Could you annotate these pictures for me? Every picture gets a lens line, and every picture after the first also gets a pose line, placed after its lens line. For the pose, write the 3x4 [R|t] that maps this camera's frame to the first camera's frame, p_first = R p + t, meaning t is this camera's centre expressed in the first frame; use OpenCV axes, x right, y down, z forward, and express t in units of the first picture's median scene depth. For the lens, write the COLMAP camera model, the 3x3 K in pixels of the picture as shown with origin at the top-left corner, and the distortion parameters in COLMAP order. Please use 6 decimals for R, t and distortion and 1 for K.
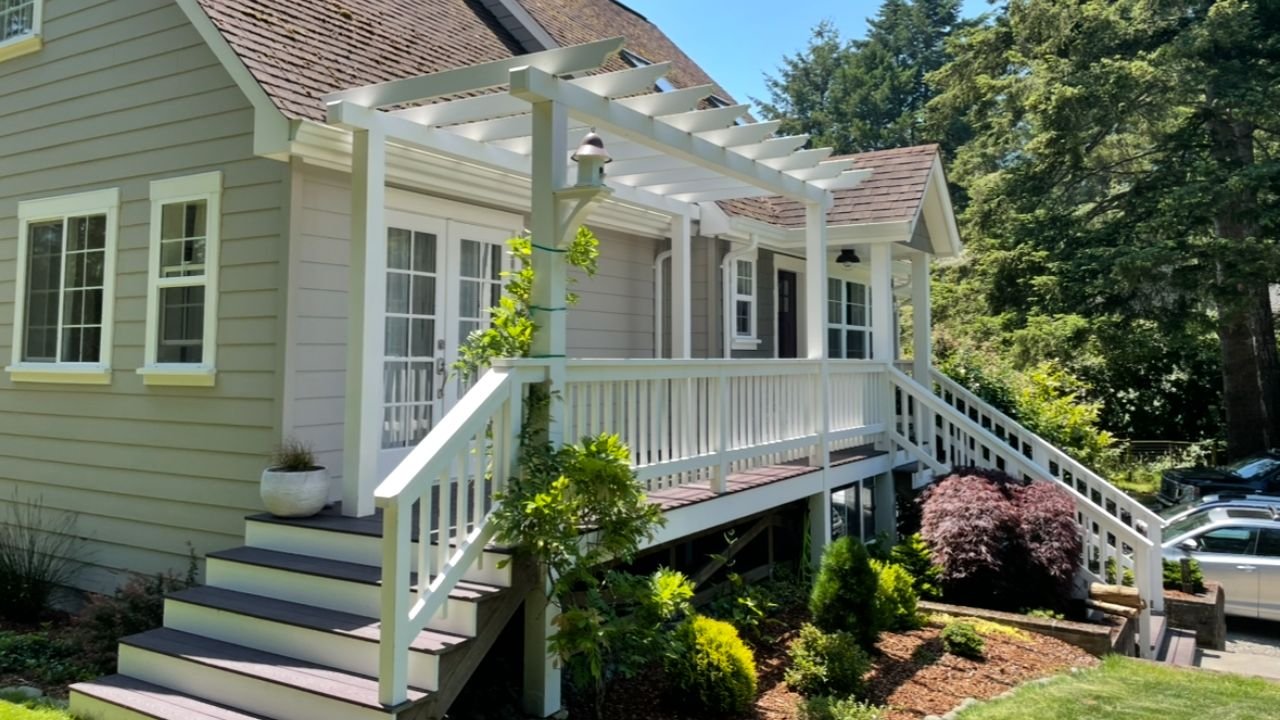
lens RADIAL K [[953.5, 0, 640.0], [0, 953.5, 360.0], [0, 0, 1]] dist [0.002371, 0.000641]
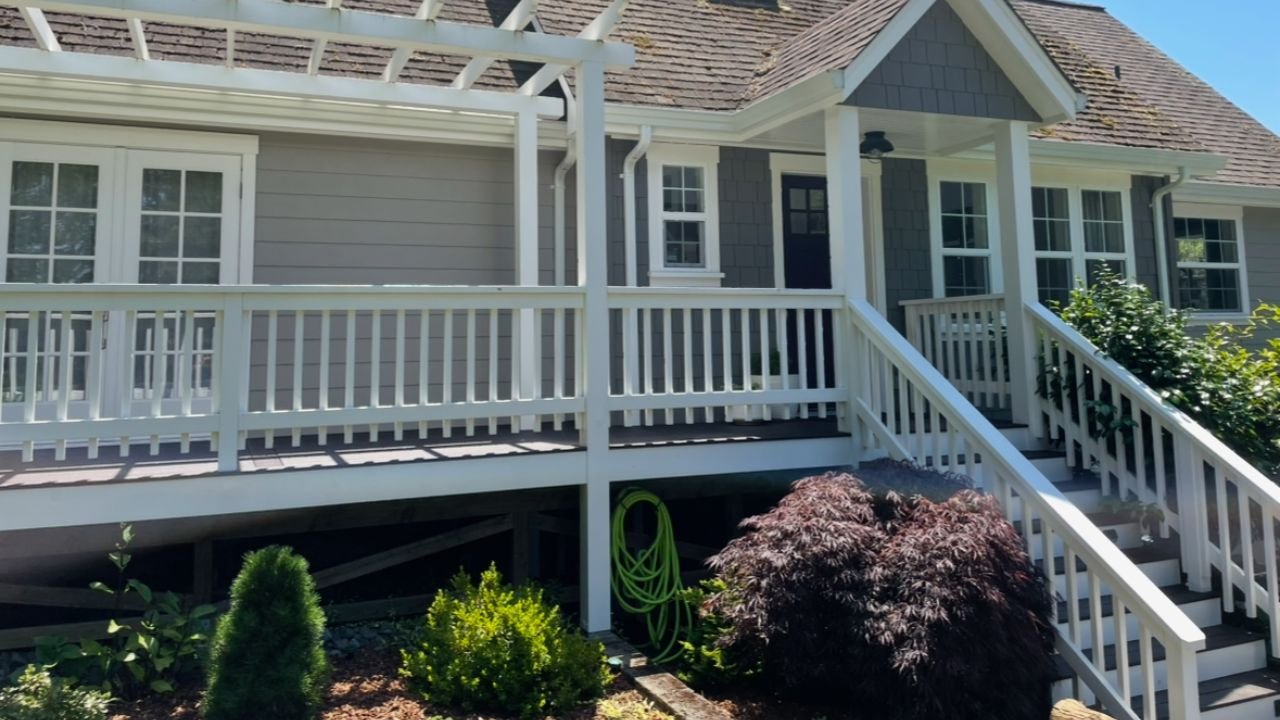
lens RADIAL K [[929.2, 0, 640.0], [0, 929.2, 360.0], [0, 0, 1]] dist [0.046799, -0.000638]
pose [[0.799114, 0.000224, -0.601180, 0.525661], [0.015645, 0.999654, 0.021169, 0.031131], [0.600976, -0.026321, 0.798833, 0.403955]]
